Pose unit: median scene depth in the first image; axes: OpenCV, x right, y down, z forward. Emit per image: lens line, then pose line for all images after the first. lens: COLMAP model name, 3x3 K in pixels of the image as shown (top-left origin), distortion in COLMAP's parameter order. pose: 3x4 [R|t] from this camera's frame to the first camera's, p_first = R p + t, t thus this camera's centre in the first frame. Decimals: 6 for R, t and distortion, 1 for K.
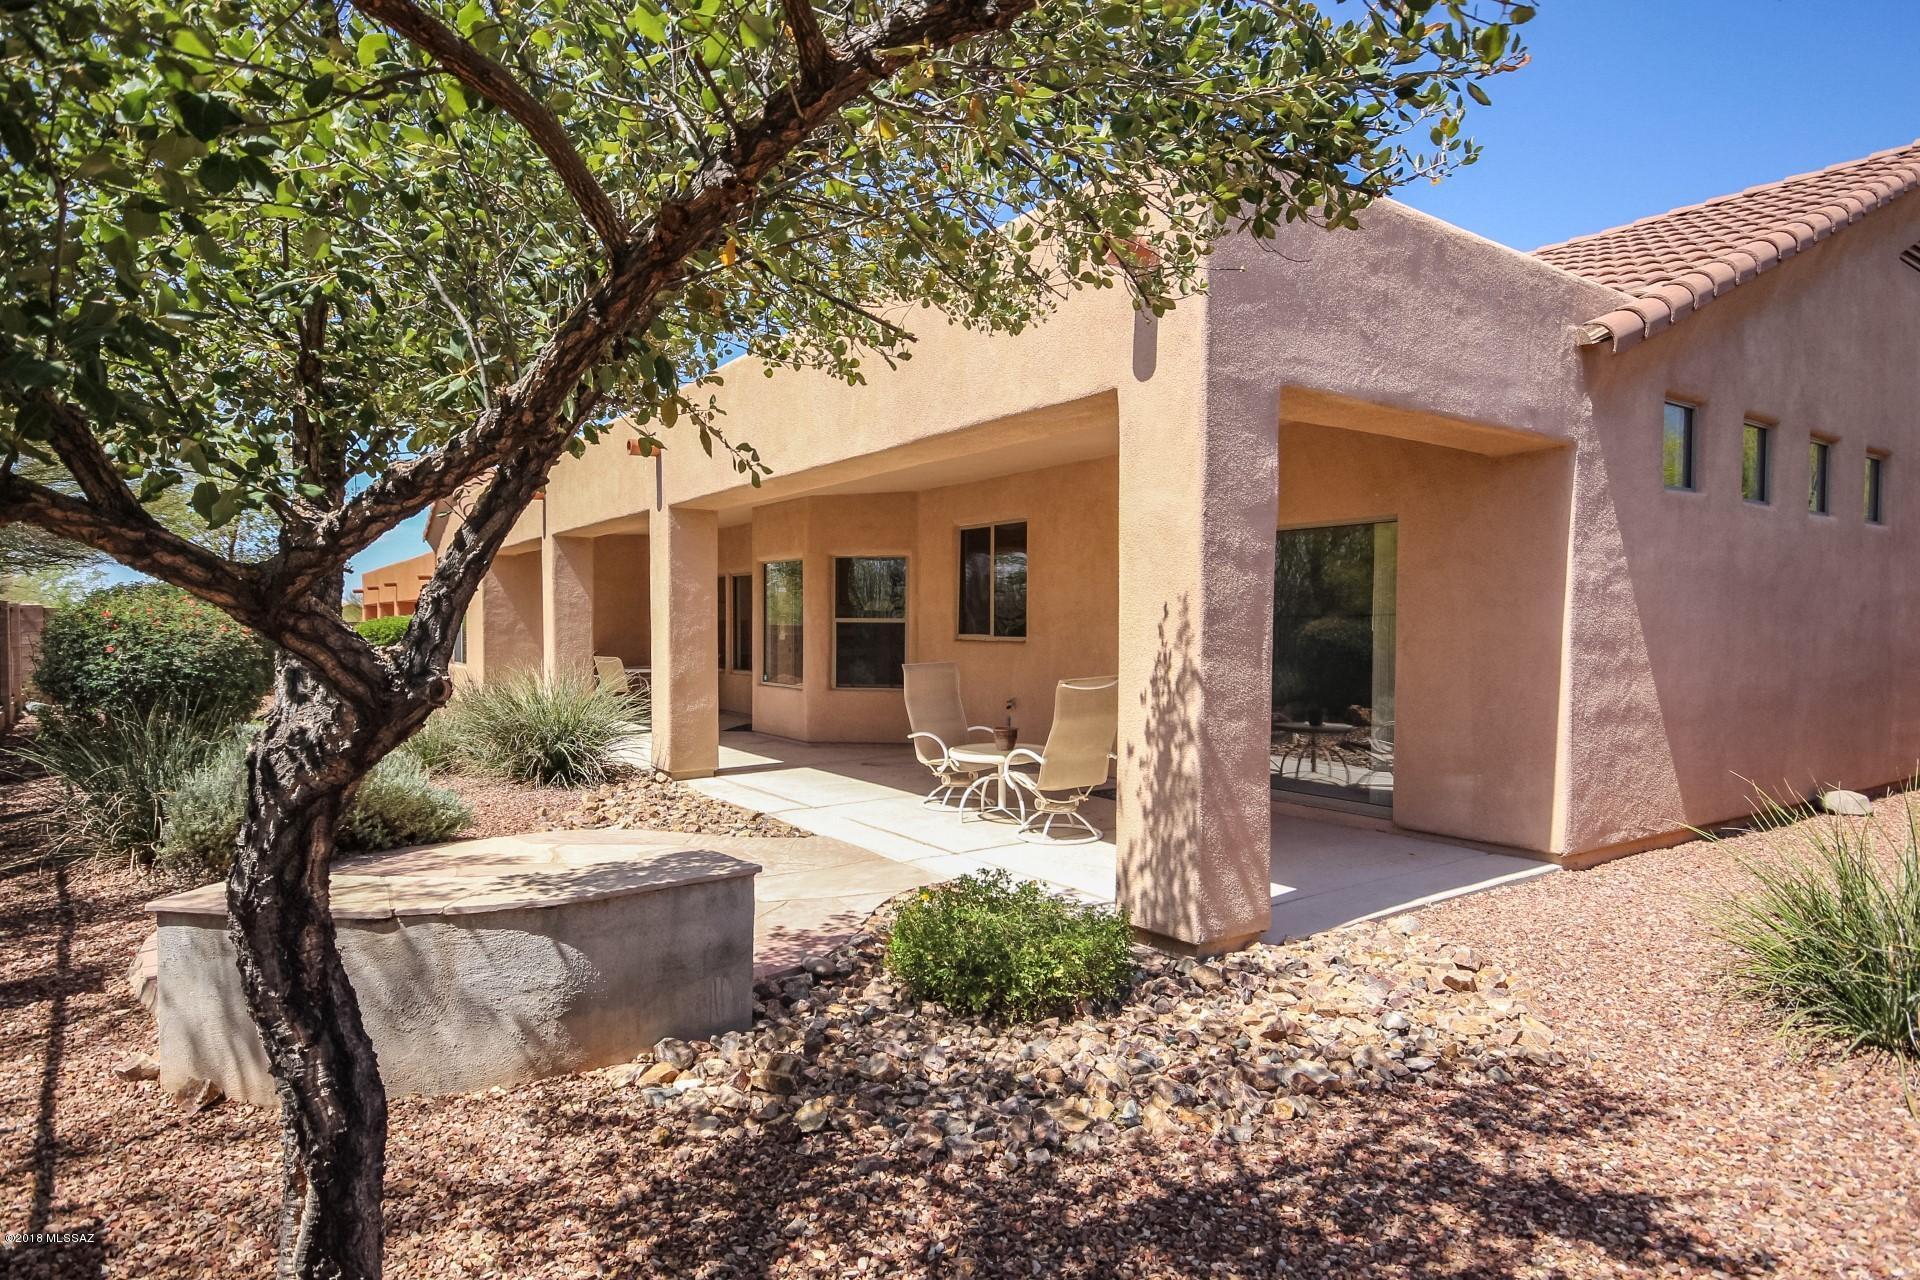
lens RADIAL K [[1065.7, 0, 969.5], [0, 1065.7, 643.8], [0, 0, 1]] dist [0.015507, 0.003208]
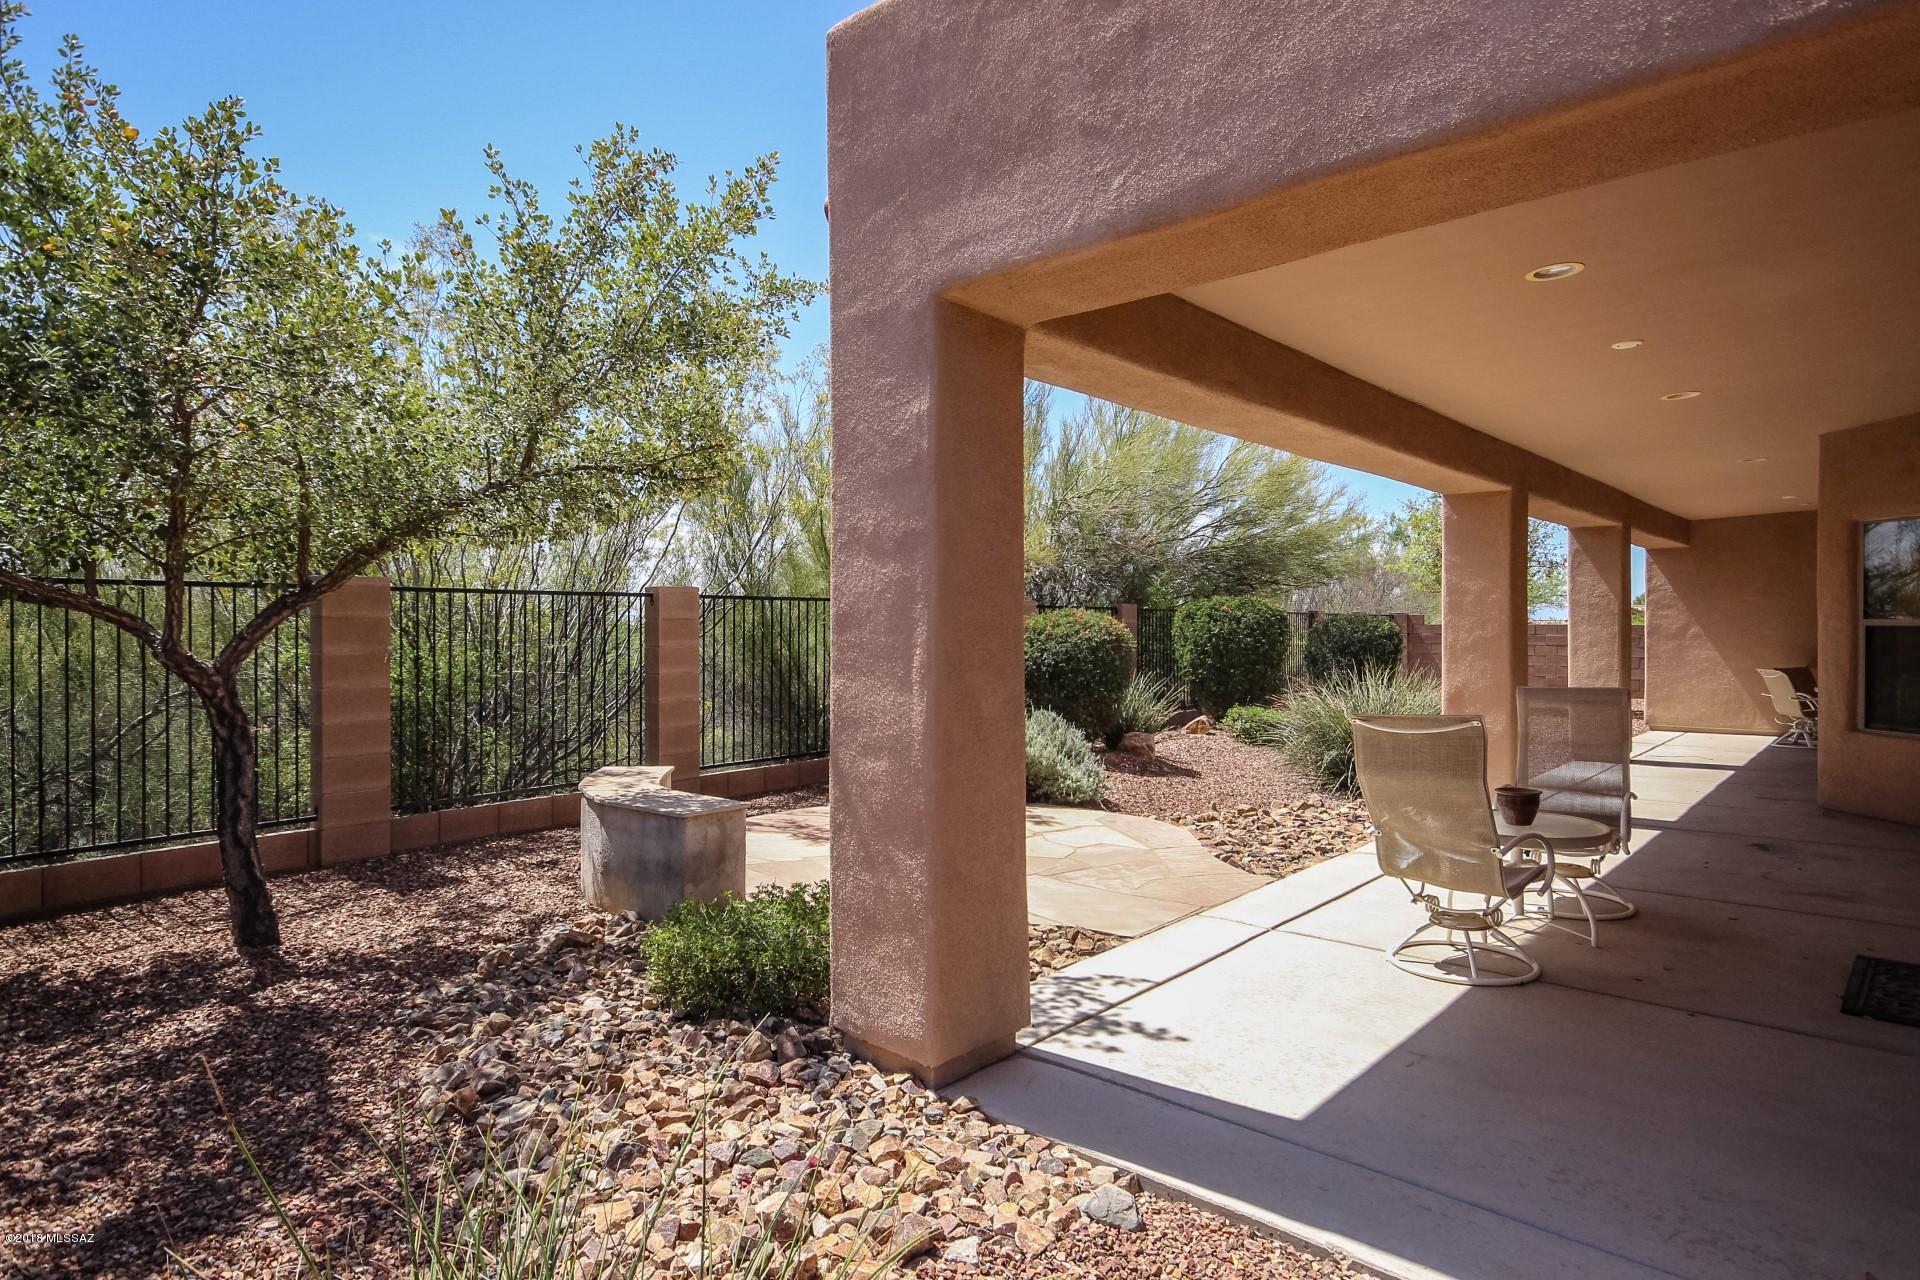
lens RADIAL K [[1065.7, 0, 968.9], [0, 1065.7, 631.2], [0, 0, 1]] dist [0.015507, 0.003208]
pose [[0.224101, 0.002428, -0.974563, 0.988052], [-0.016604, 0.999861, -0.001327, -0.018329], [0.974425, 0.016479, 0.224110, 0.874213]]
